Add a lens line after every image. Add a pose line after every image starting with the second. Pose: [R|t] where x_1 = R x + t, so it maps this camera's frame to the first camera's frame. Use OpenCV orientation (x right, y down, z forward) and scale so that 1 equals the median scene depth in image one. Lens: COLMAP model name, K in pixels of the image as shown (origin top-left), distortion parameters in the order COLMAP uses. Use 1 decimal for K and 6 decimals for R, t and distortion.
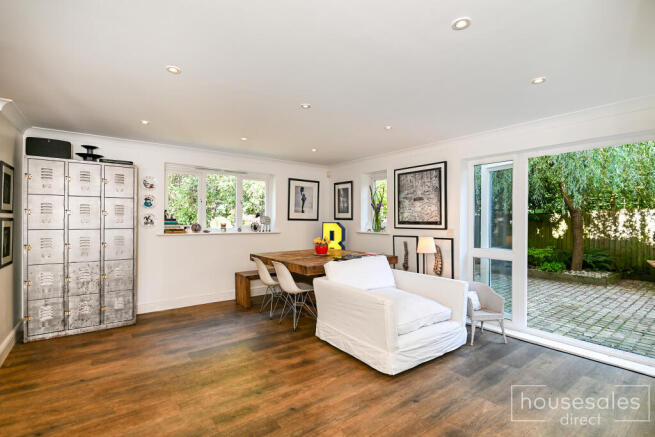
lens RADIAL K [[305.8, 0, 324.6], [0, 305.8, 219.2], [0, 0, 1]] dist [0.001501, -0.000458]
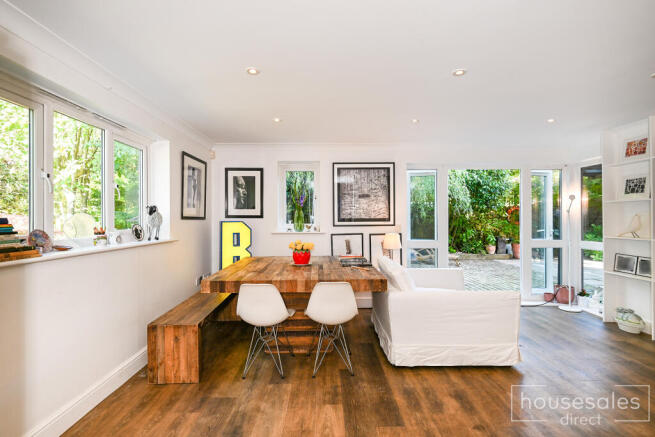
lens RADIAL K [[305.8, 0, 326.5], [0, 305.8, 216.1], [0, 0, 1]] dist [0.001501, -0.000458]
pose [[0.587306, -0.002460, 0.809362, -0.569803], [0.007715, 0.999967, -0.002558, 0.001111], [-0.809329, 0.007747, 0.587305, 0.514080]]
